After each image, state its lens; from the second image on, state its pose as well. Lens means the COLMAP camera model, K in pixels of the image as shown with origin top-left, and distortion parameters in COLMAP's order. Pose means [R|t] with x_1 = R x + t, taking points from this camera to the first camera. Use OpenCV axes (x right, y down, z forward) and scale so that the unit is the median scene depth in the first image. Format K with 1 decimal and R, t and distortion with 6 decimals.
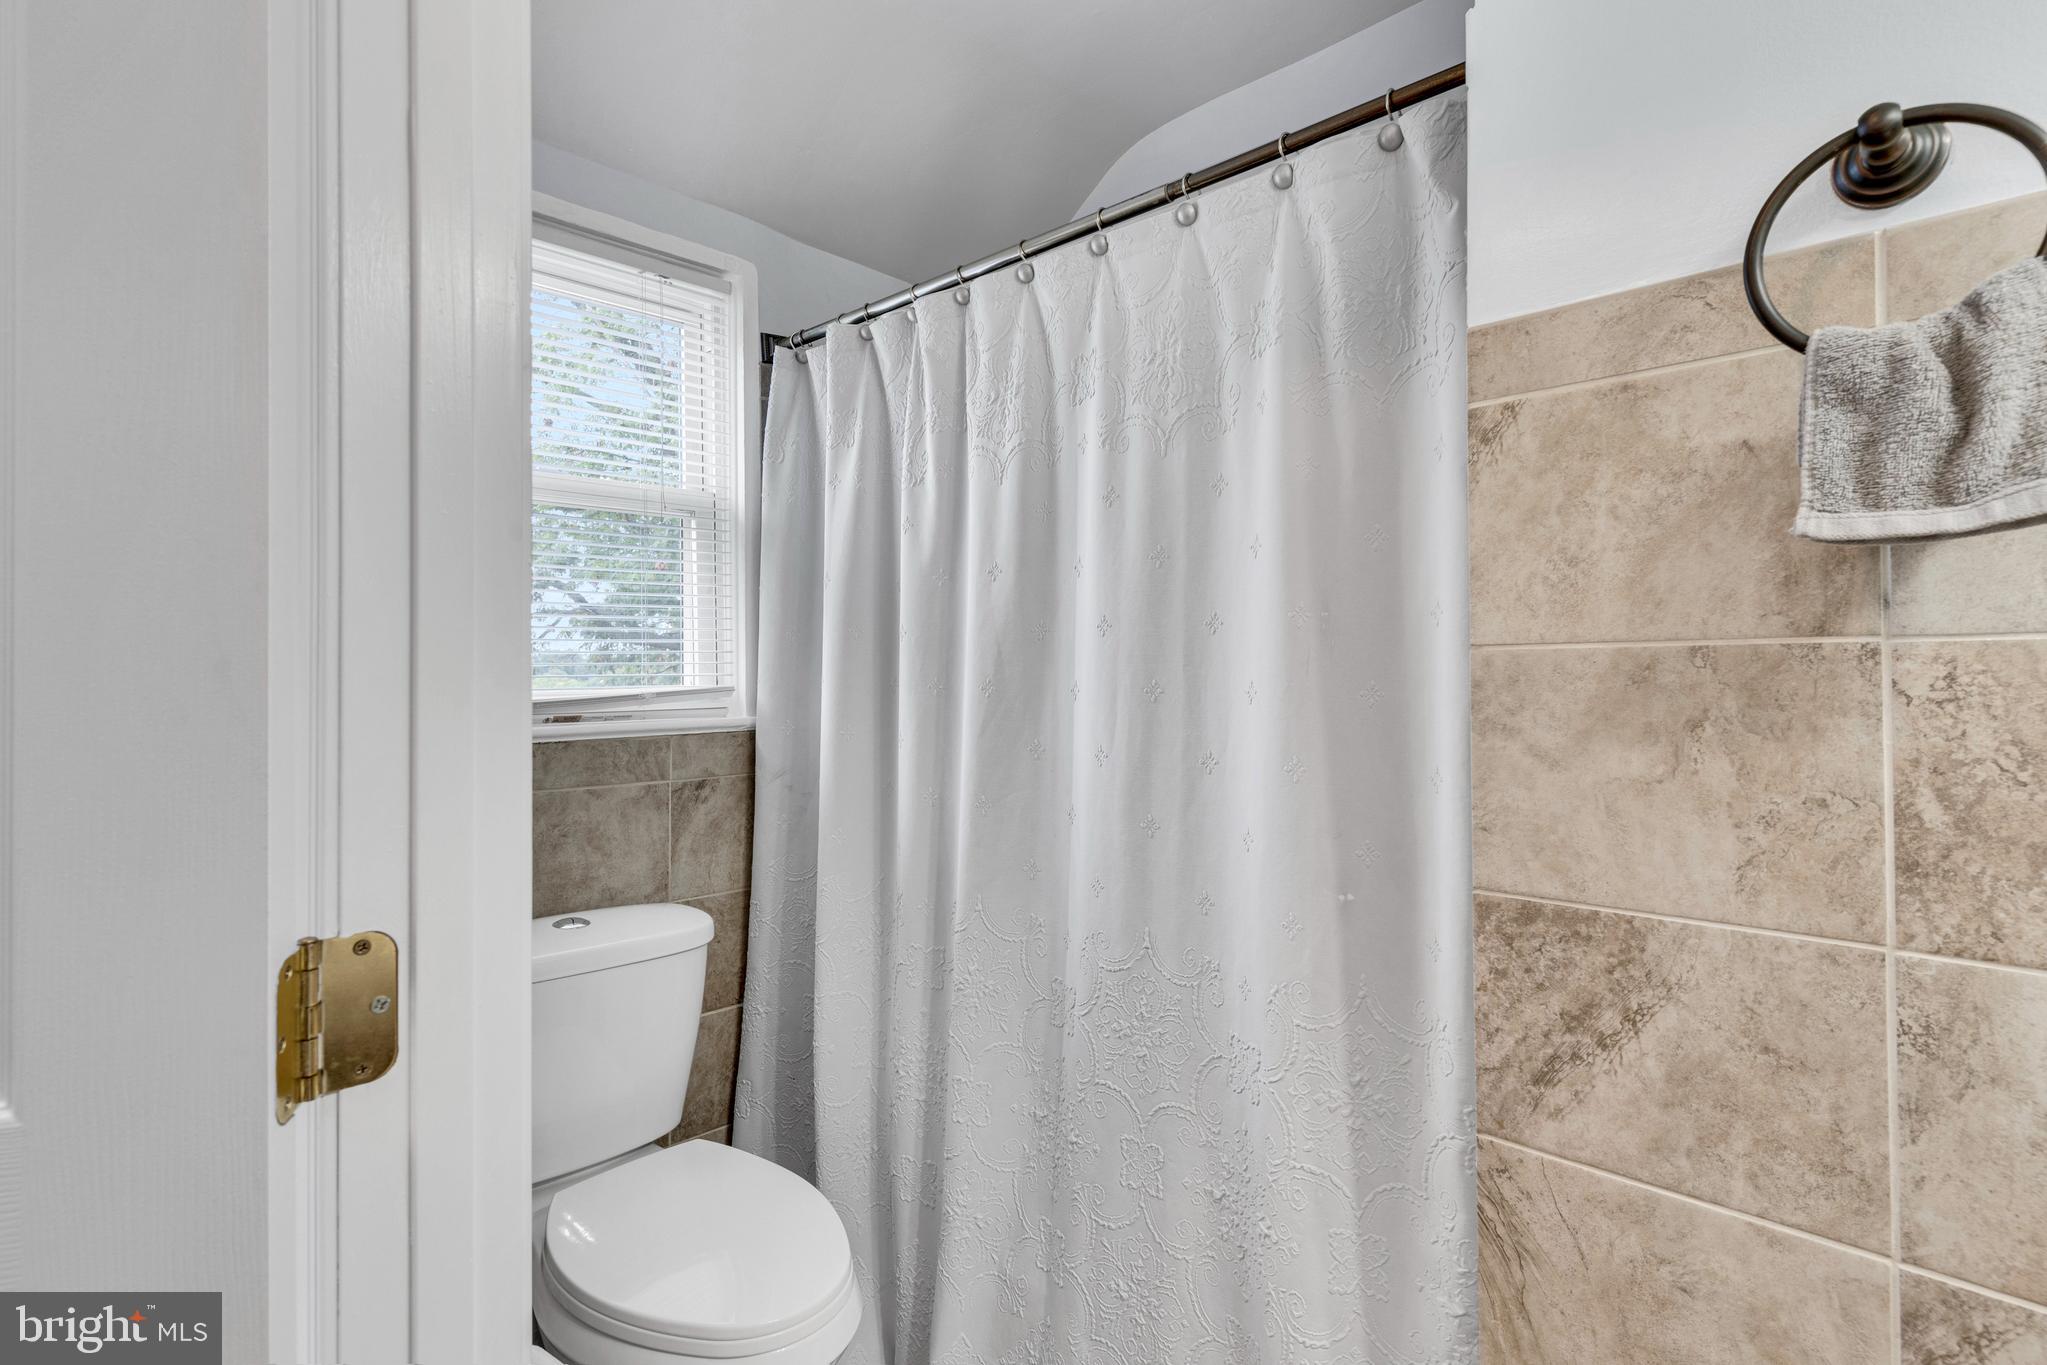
lens RADIAL K [[992.4, 0, 1042.5], [0, 992.4, 665.5], [0, 0, 1]] dist [0.002464, 0.000297]
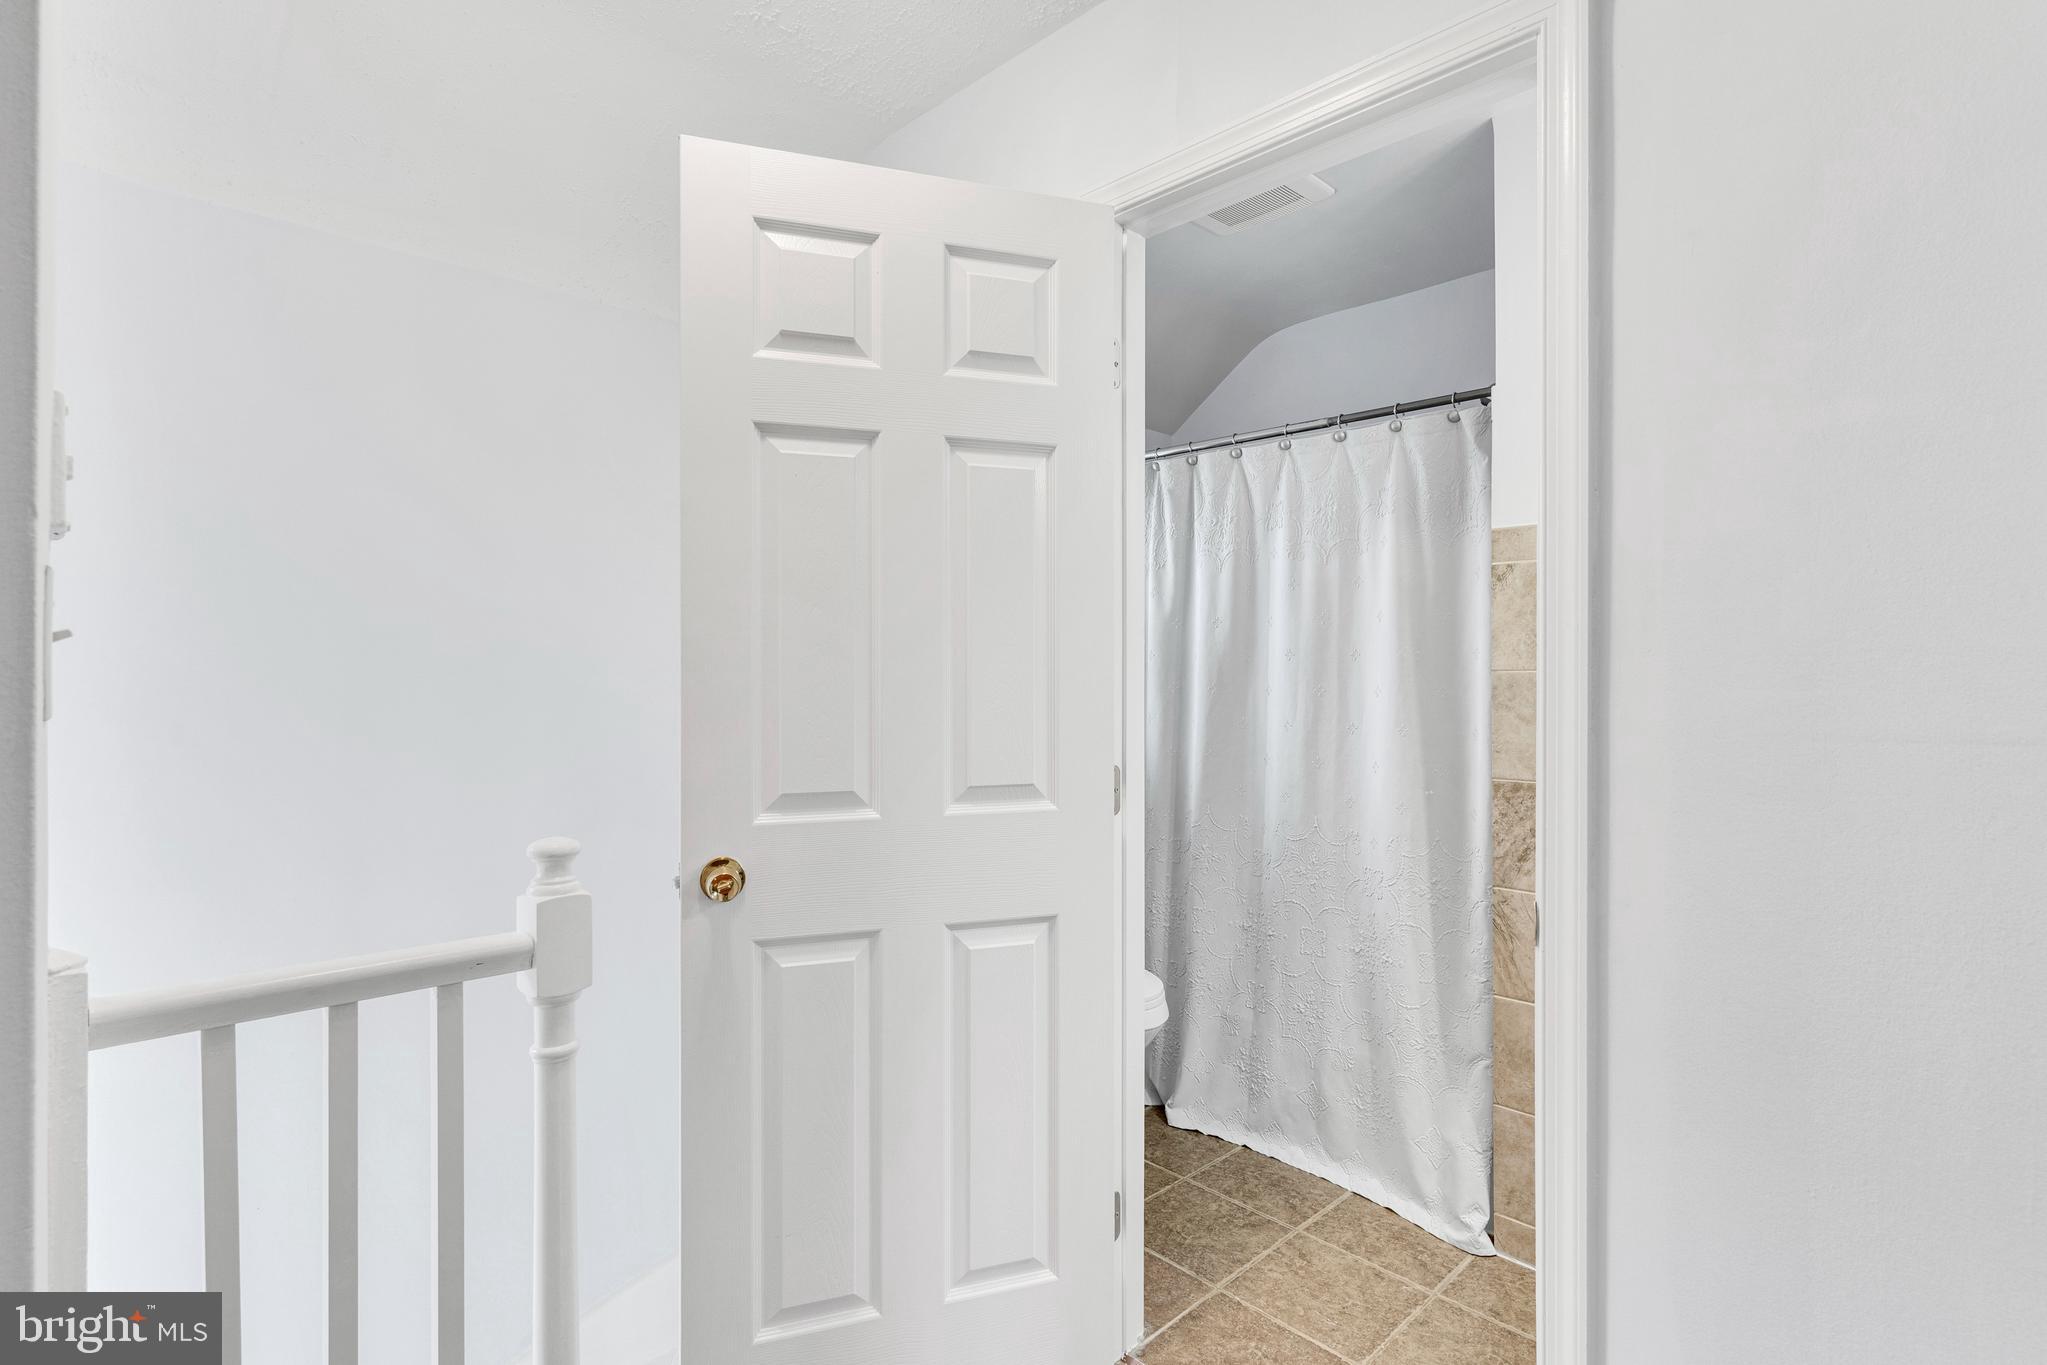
lens RADIAL K [[998.2, 0, 999.4], [0, 998.2, 675.0], [0, 0, 1]] dist [-0.001137, 0.000439]
pose [[0.998015, 0.004523, -0.062809, -0.552349], [-0.004091, 0.999967, 0.007004, -0.021174], [0.062839, -0.006733, 0.998001, -1.356854]]
